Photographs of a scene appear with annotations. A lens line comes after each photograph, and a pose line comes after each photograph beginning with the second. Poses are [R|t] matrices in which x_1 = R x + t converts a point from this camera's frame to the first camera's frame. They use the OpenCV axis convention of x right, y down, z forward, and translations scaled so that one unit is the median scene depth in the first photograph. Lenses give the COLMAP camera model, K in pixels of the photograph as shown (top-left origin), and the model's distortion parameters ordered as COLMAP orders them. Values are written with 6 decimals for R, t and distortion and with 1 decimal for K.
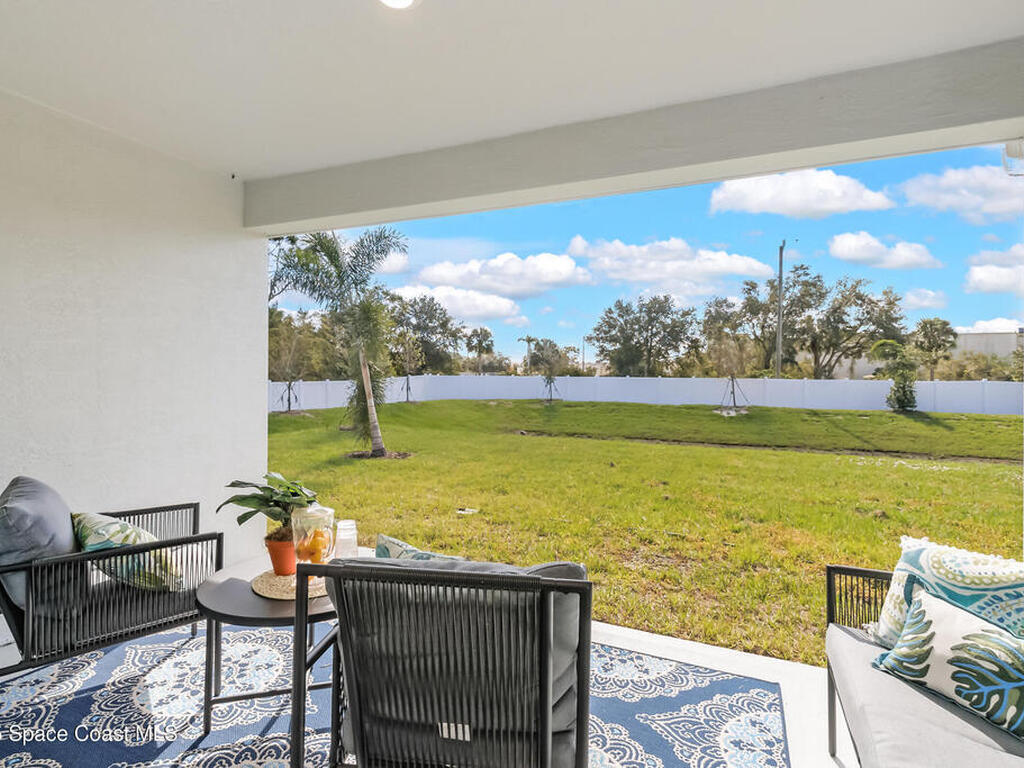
lens RADIAL K [[530.9, 0, 505.0], [0, 530.9, 369.7], [0, 0, 1]] dist [-0.002265, -0.000576]
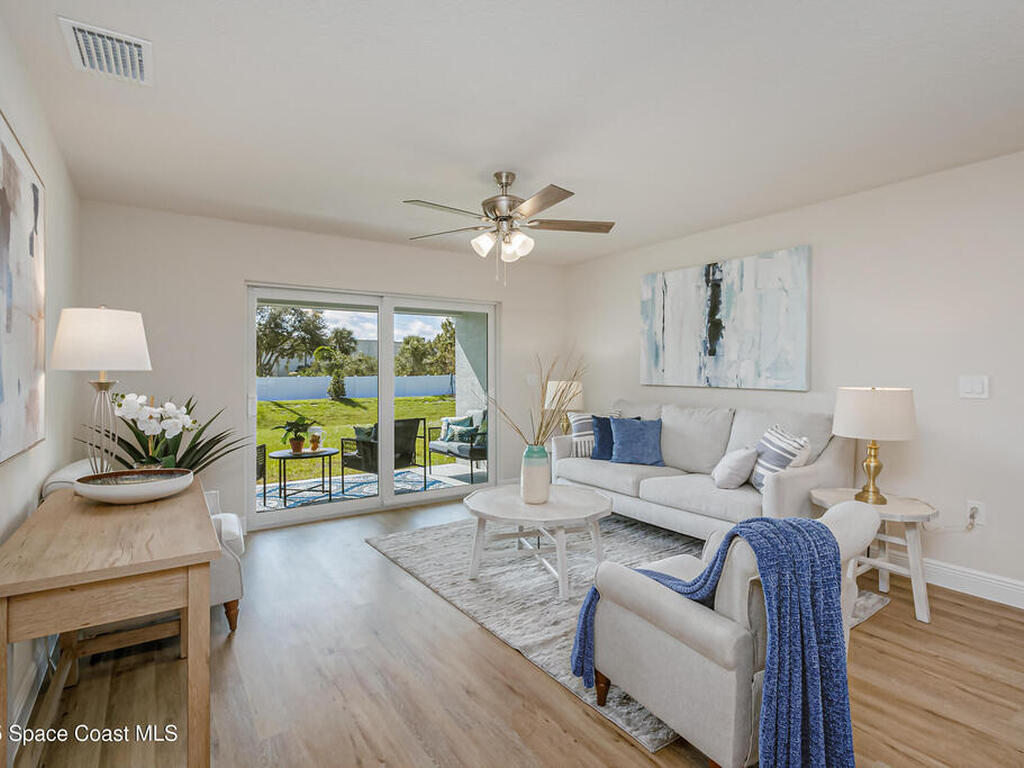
lens RADIAL K [[530.9, 0, 505.0], [0, 530.9, 369.7], [0, 0, 1]] dist [-0.002265, -0.000576]
pose [[0.542638, -0.005740, 0.839947, -0.078269], [0.001267, 0.999981, 0.006014, -0.002625], [-0.839966, -0.002199, 0.542635, -0.052776]]
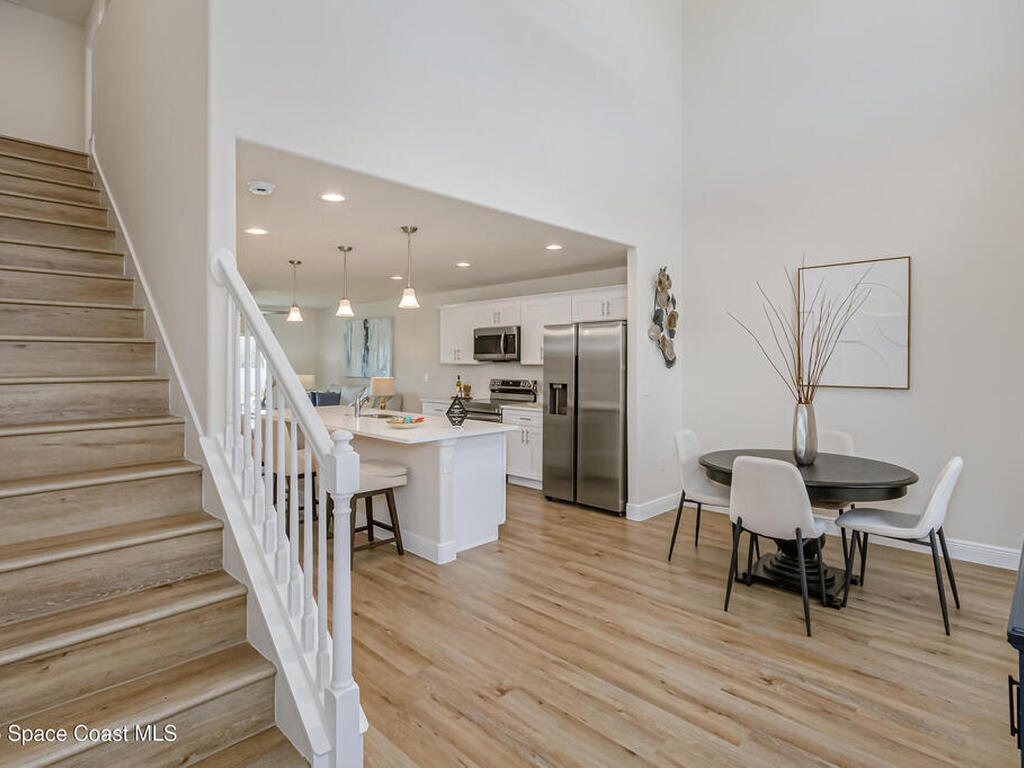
lens RADIAL K [[530.9, 0, 505.0], [0, 530.9, 369.7], [0, 0, 1]] dist [-0.002265, -0.000576]
pose [[0.342697, -0.018442, 0.939265, -0.136687], [-0.005949, 0.999745, 0.021800, -0.005787], [-0.939427, -0.013059, 0.342500, -0.132788]]
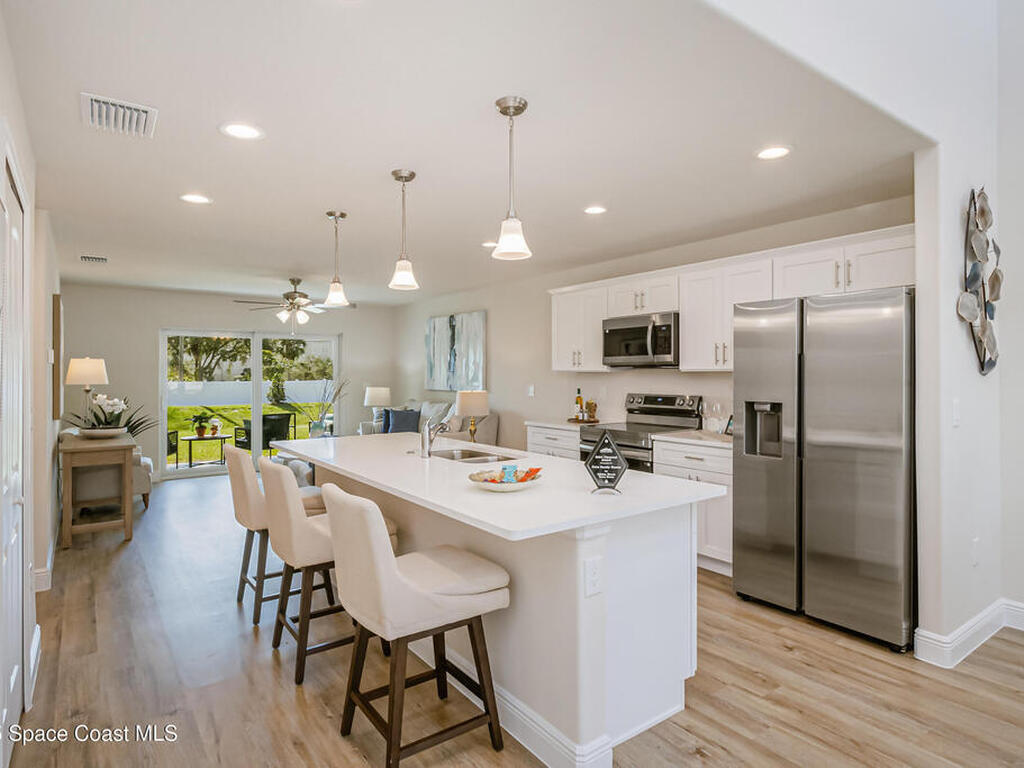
lens RADIAL K [[585.2, 0, 502.7], [0, 585.2, 370.1], [0, 0, 1]] dist [0.003168, 0.001270]
pose [[0.508791, -0.002919, 0.860885, -0.110867], [0.001777, 0.999996, 0.002341, -0.004841], [-0.860888, 0.000339, 0.508794, -0.117208]]
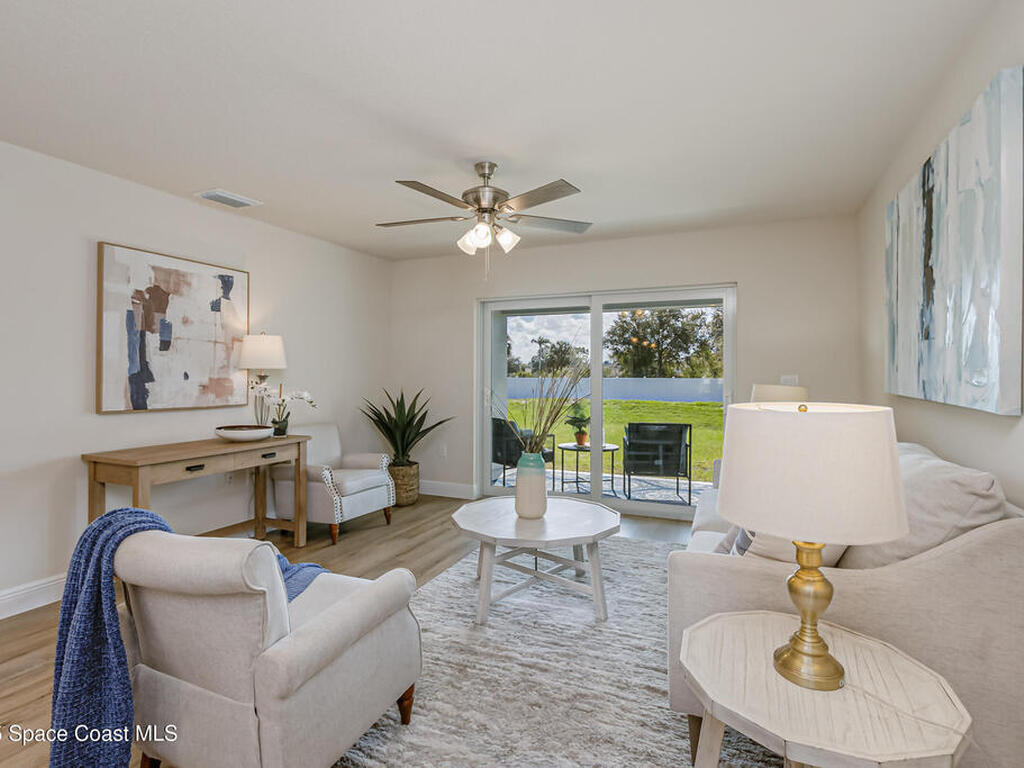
lens RADIAL K [[530.9, 0, 505.0], [0, 530.9, 369.7], [0, 0, 1]] dist [-0.002265, -0.000576]
pose [[0.999868, -0.007137, -0.014587, -0.028318], [0.007112, 0.999973, -0.001747, -0.002057], [0.014599, 0.001643, 0.999892, -0.076085]]
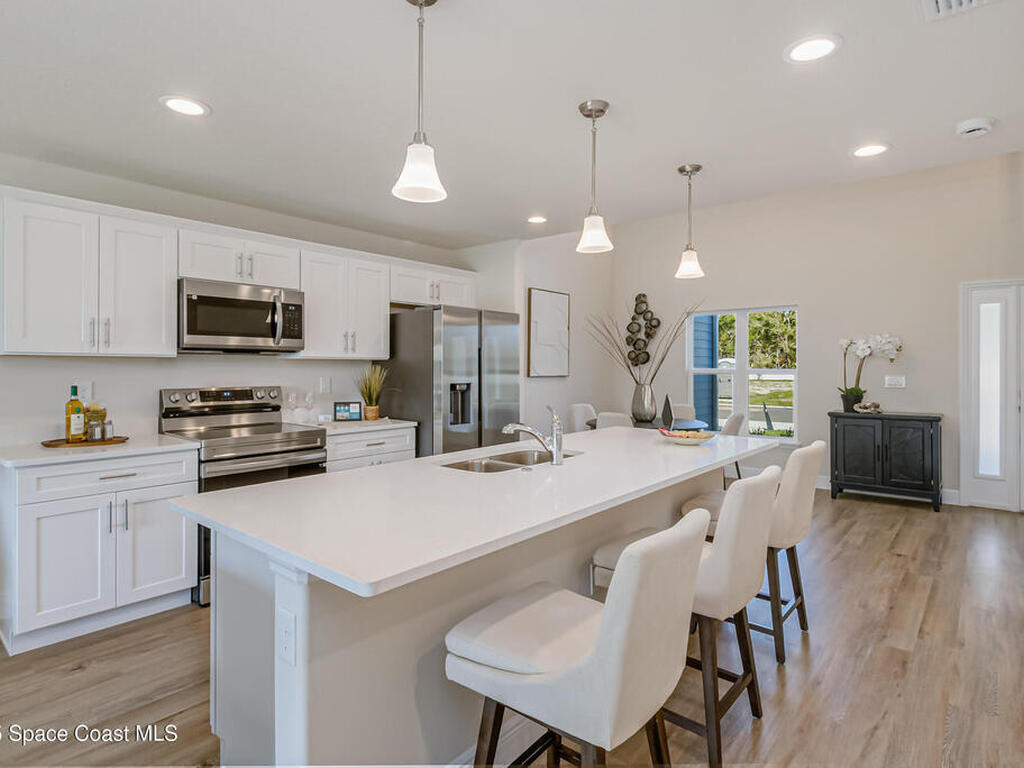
lens RADIAL K [[577.9, 0, 510.2], [0, 577.9, 370.1], [0, 0, 1]] dist [0.001433, -0.000647]
pose [[-0.961430, -0.009285, 0.274892, -0.073405], [-0.008854, 0.999957, 0.002809, -0.003434], [-0.274906, 0.000267, -0.961471, -0.036355]]
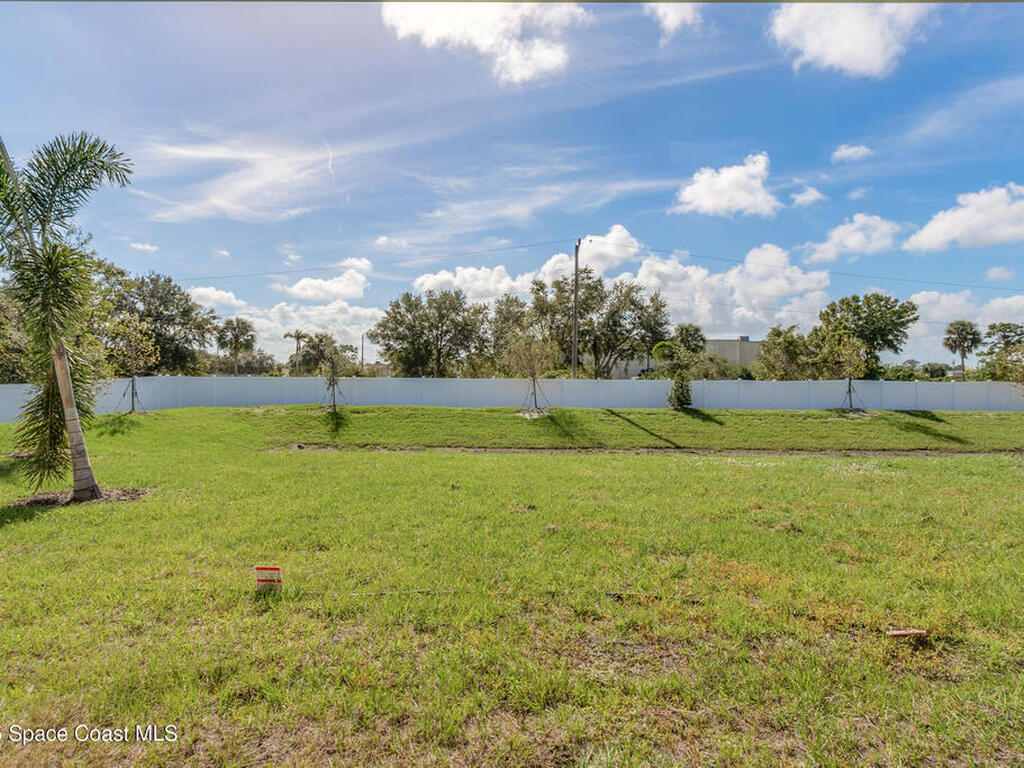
lens RADIAL K [[577.9, 0, 510.2], [0, 577.9, 370.1], [0, 0, 1]] dist [0.001433, -0.000647]
pose [[0.921119, 0.002529, 0.389273, -0.007346], [-0.001522, 0.999995, -0.002894, 0.001994], [-0.389278, 0.002073, 0.921118, 0.029657]]
